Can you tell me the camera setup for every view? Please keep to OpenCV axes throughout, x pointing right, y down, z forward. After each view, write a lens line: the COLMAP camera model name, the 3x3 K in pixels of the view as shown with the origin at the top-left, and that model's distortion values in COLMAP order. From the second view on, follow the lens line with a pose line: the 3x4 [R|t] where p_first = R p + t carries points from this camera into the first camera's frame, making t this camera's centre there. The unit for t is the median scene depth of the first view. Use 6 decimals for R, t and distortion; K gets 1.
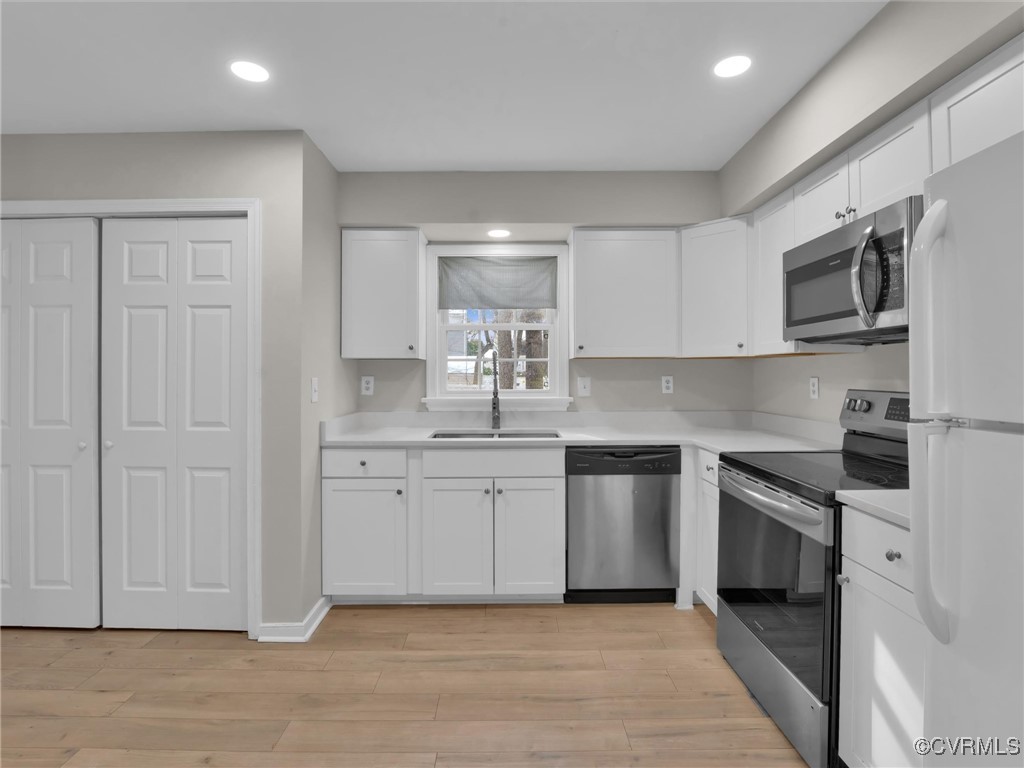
lens RADIAL K [[510.5, 0, 510.0], [0, 510.5, 370.4], [0, 0, 1]] dist [-0.017979, -0.000062]
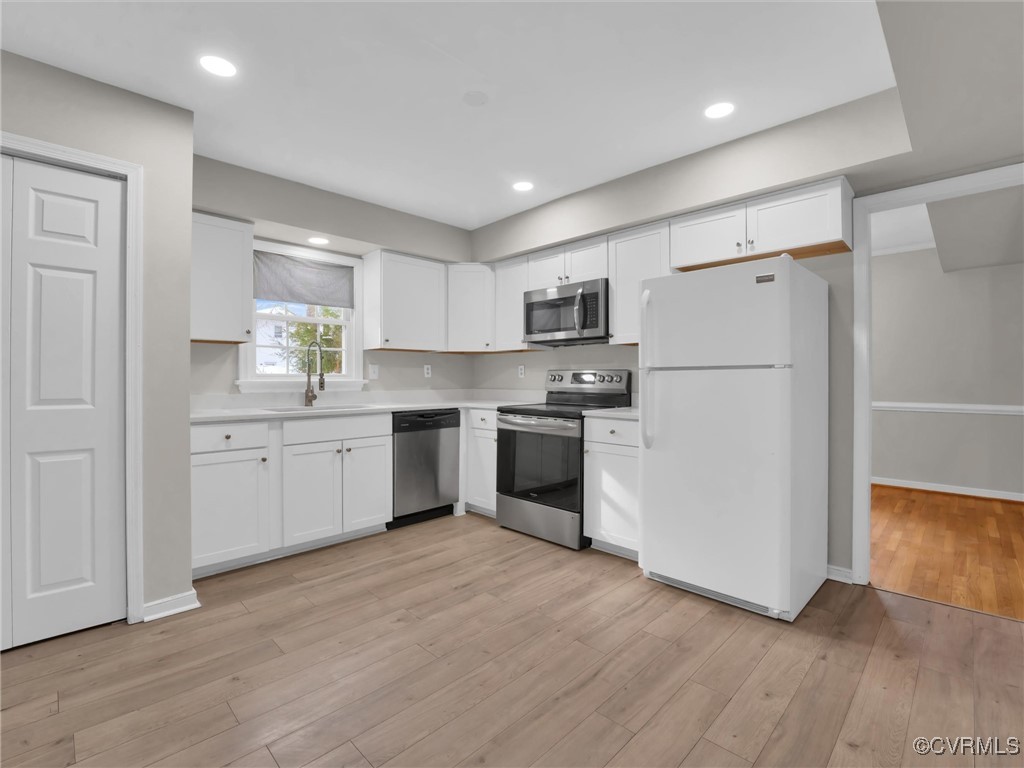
lens RADIAL K [[479.6, 0, 513.8], [0, 479.6, 378.8], [0, 0, 1]] dist [-0.019425, -0.000057]
pose [[0.703484, 0.001038, 0.710710, -0.570958], [-0.004077, 0.999988, 0.002576, 0.055463], [-0.710699, -0.004710, 0.703480, -0.124912]]
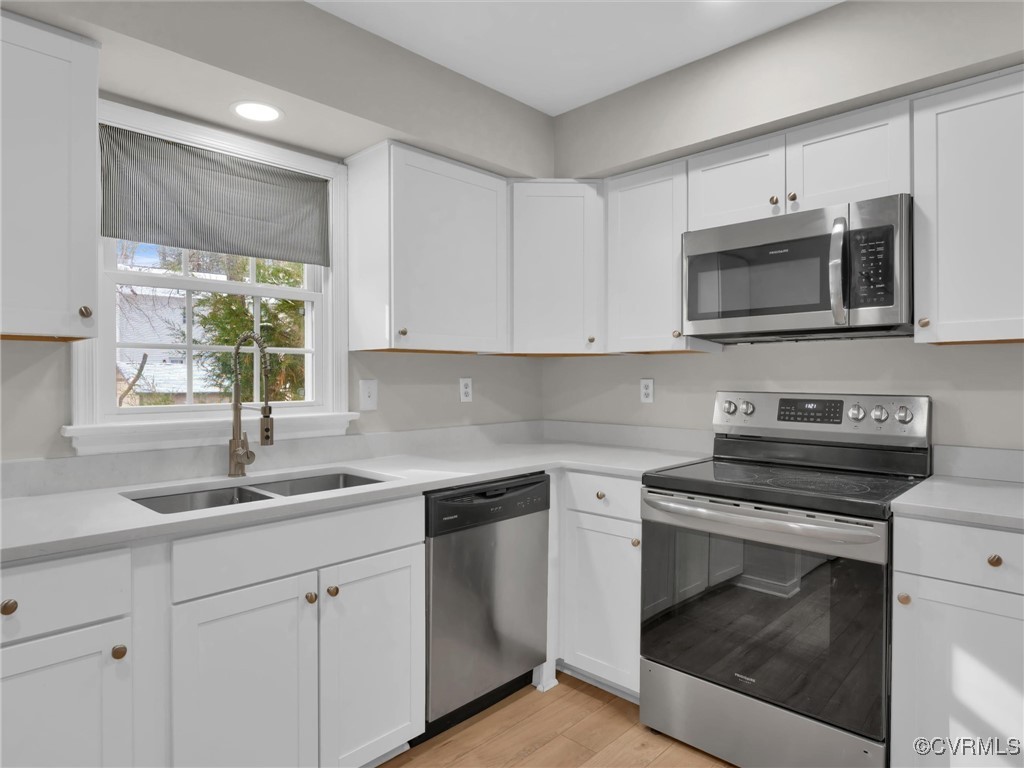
lens RADIAL K [[621.6, 0, 509.3], [0, 621.6, 380.0], [0, 0, 1]] dist [0.001040, 0.000165]
pose [[0.692467, -0.002436, 0.721446, -0.360857], [-0.003770, 0.999968, 0.006996, 0.008681], [-0.721440, -0.007564, 0.692436, 0.411034]]
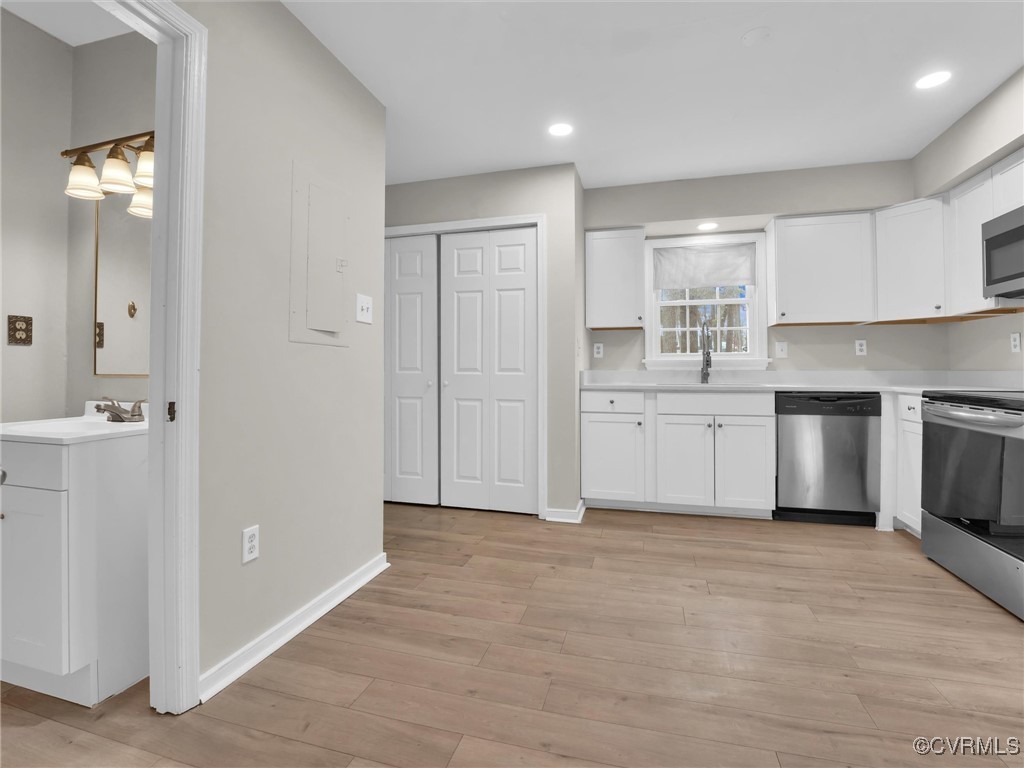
lens RADIAL K [[489.0, 0, 513.2], [0, 489.0, 360.4], [0, 0, 1]] dist [-0.017538, 0.000305]
pose [[0.964227, -0.002776, -0.265065, -0.194825], [-0.000286, 0.999934, -0.011515, 0.086377], [0.265079, 0.011179, 0.964162, -0.324164]]
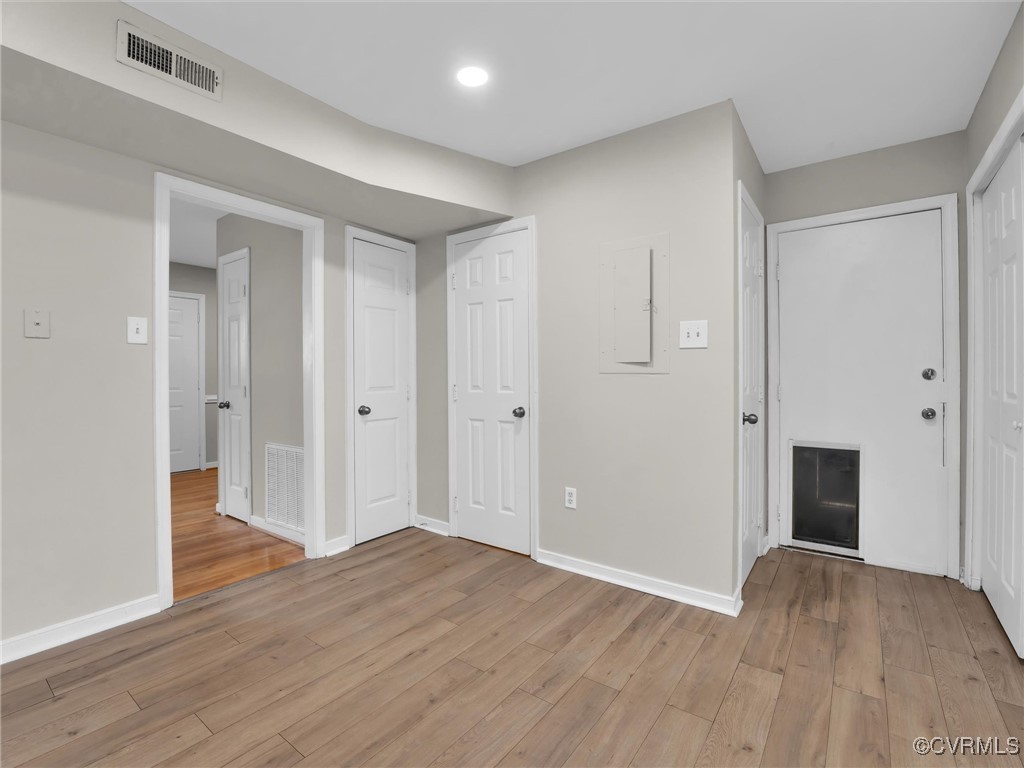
lens RADIAL K [[475.3, 0, 500.1], [0, 475.3, 378.2], [0, 0, 1]] dist [-0.022640, -0.000798]
pose [[-0.607322, 0.009013, -0.794404, 0.211282], [0.010236, 0.999941, 0.003519, 0.056418], [0.794390, -0.005994, -0.607379, 0.718260]]
